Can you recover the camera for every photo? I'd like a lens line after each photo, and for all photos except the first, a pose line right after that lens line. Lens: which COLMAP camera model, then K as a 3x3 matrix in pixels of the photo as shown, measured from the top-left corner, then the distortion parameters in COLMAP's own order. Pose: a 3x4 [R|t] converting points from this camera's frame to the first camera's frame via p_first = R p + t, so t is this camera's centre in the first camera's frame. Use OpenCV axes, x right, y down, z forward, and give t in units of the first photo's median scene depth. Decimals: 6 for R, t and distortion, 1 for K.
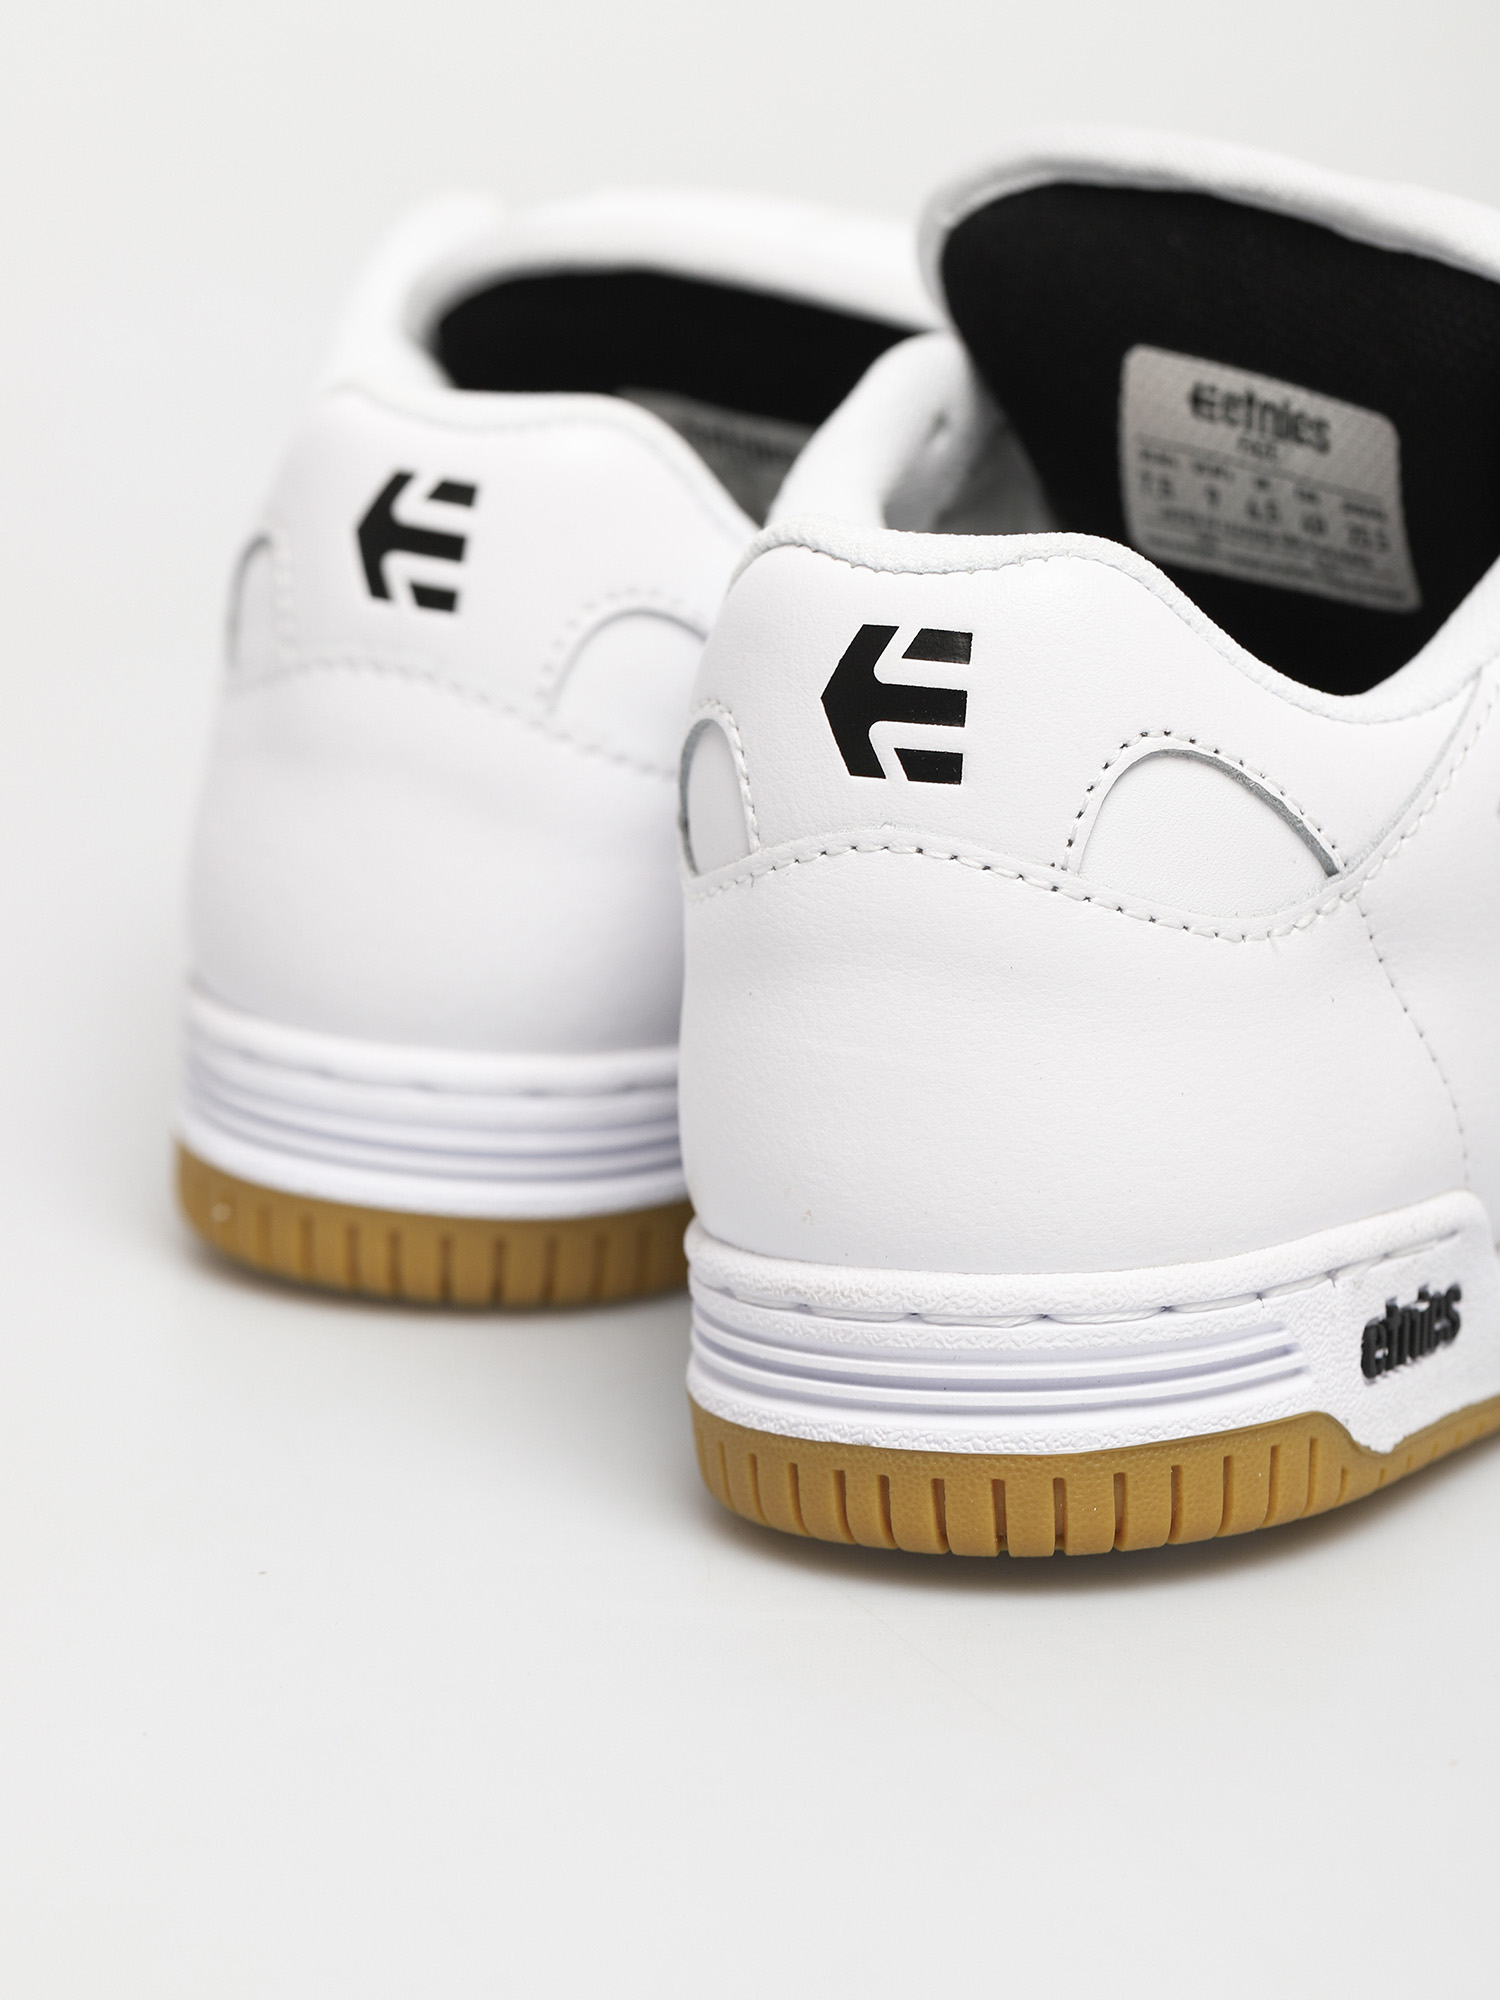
lens RADIAL K [[4279.8, 0, 750.0], [0, 4279.8, 1000.0], [0, 0, 1]] dist [-0.013327, -6.736467]
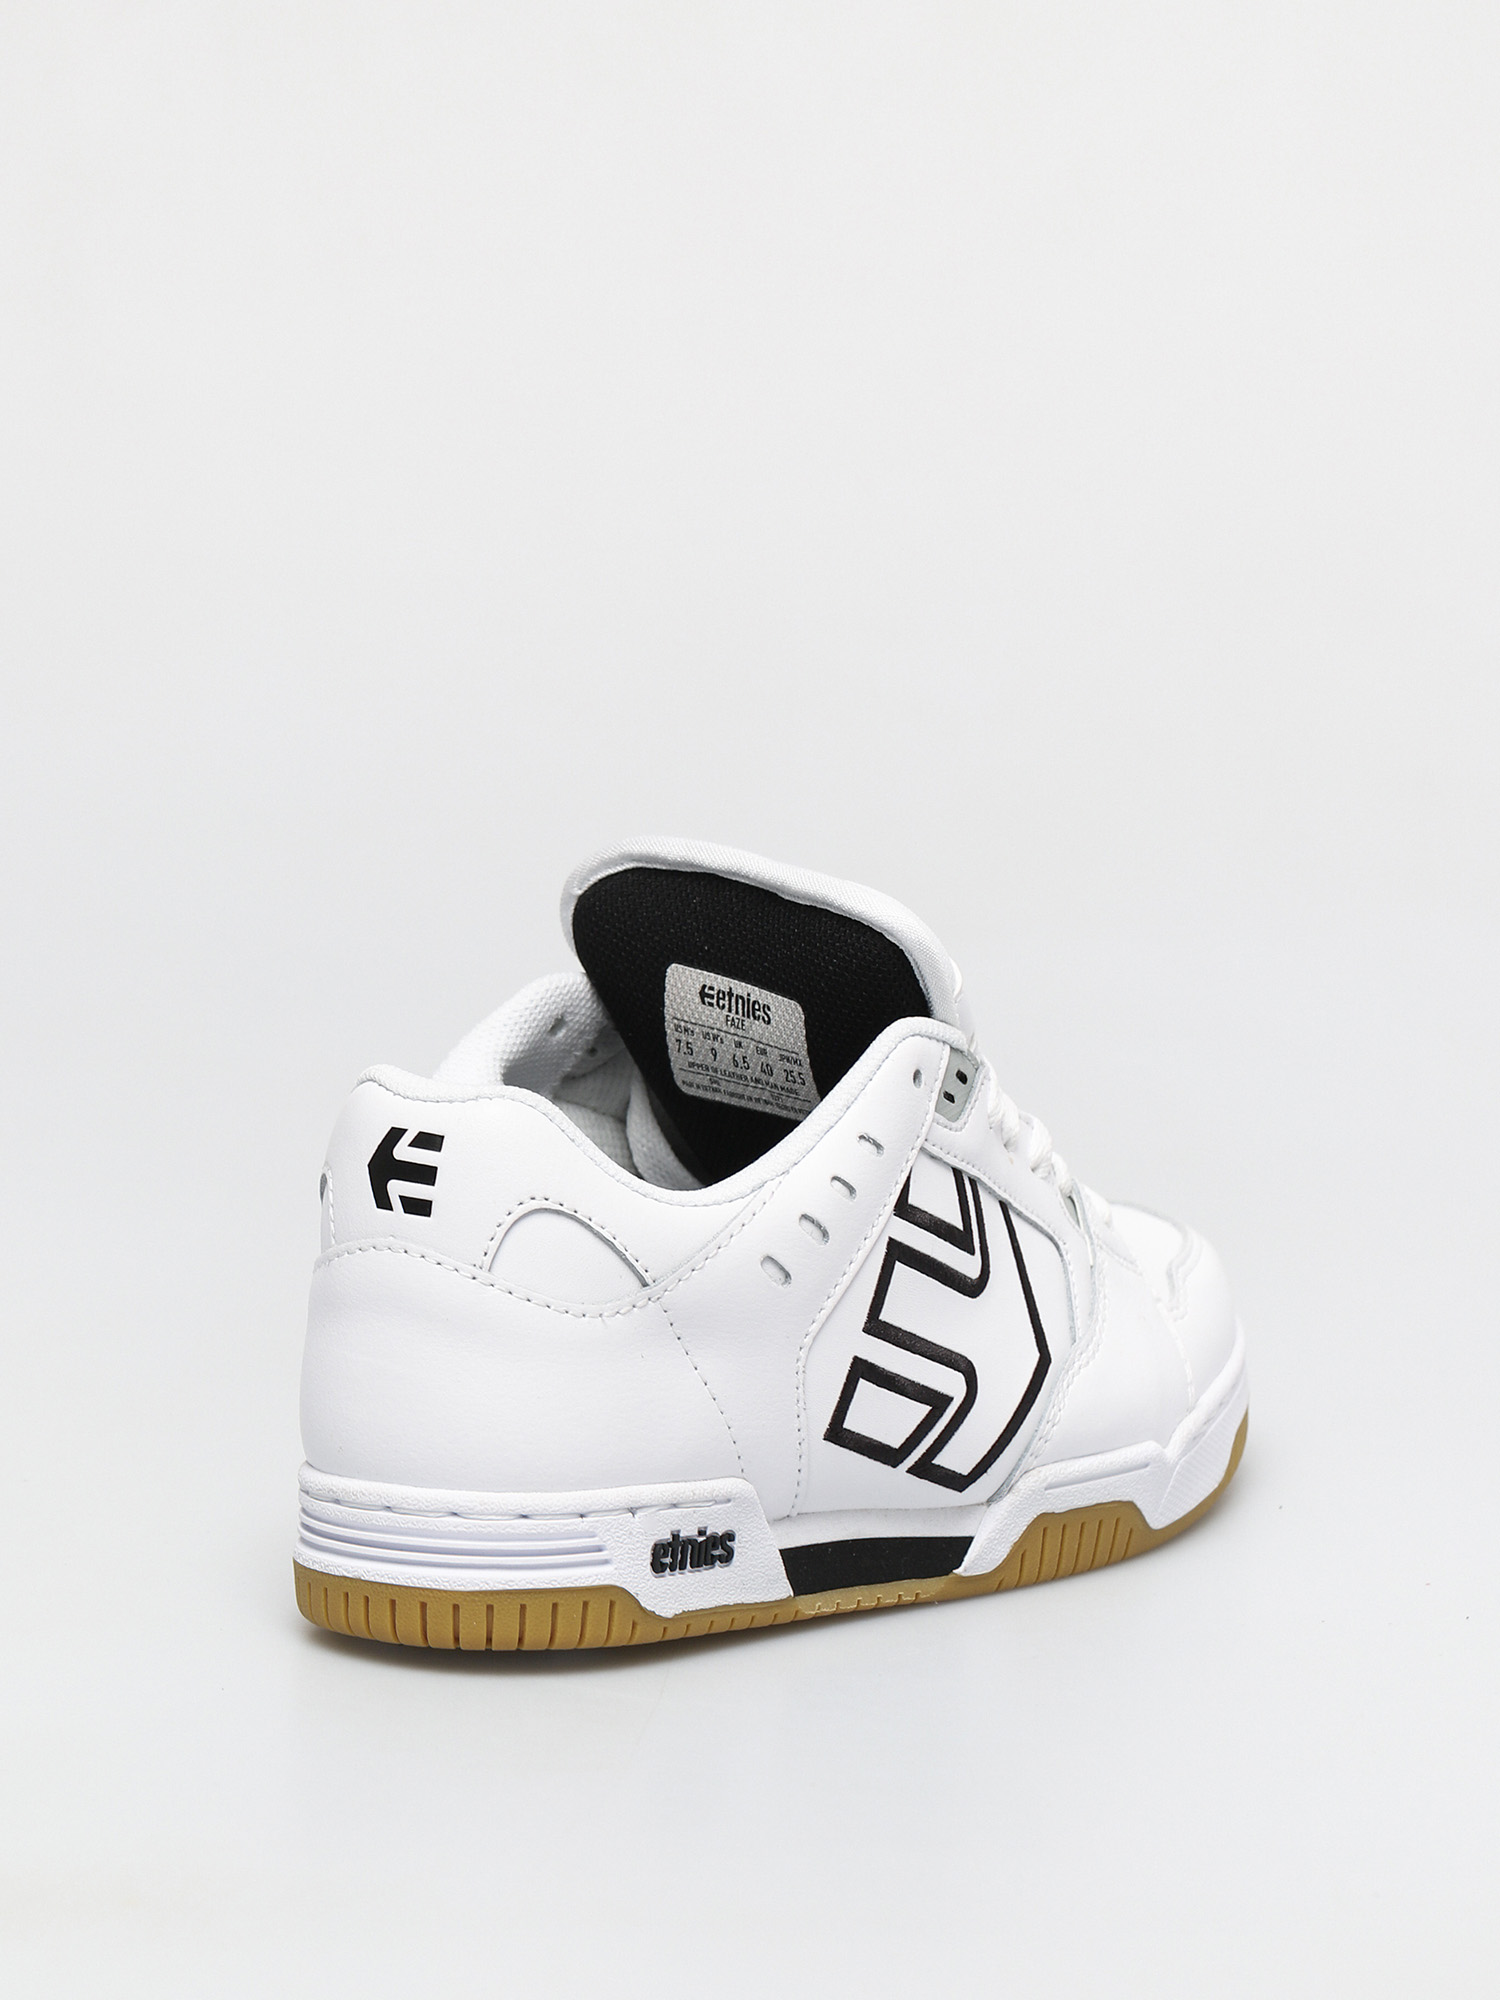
lens RADIAL K [[4279.8, 0, 750.0], [0, 4279.8, 1000.0], [0, 0, 1]] dist [-0.013327, -6.736467]
pose [[0.995853, 0.086209, -0.029081, 0.223605], [-0.088465, 0.992168, -0.088180, 0.006307], [0.021251, 0.090387, 0.995680, -0.805775]]
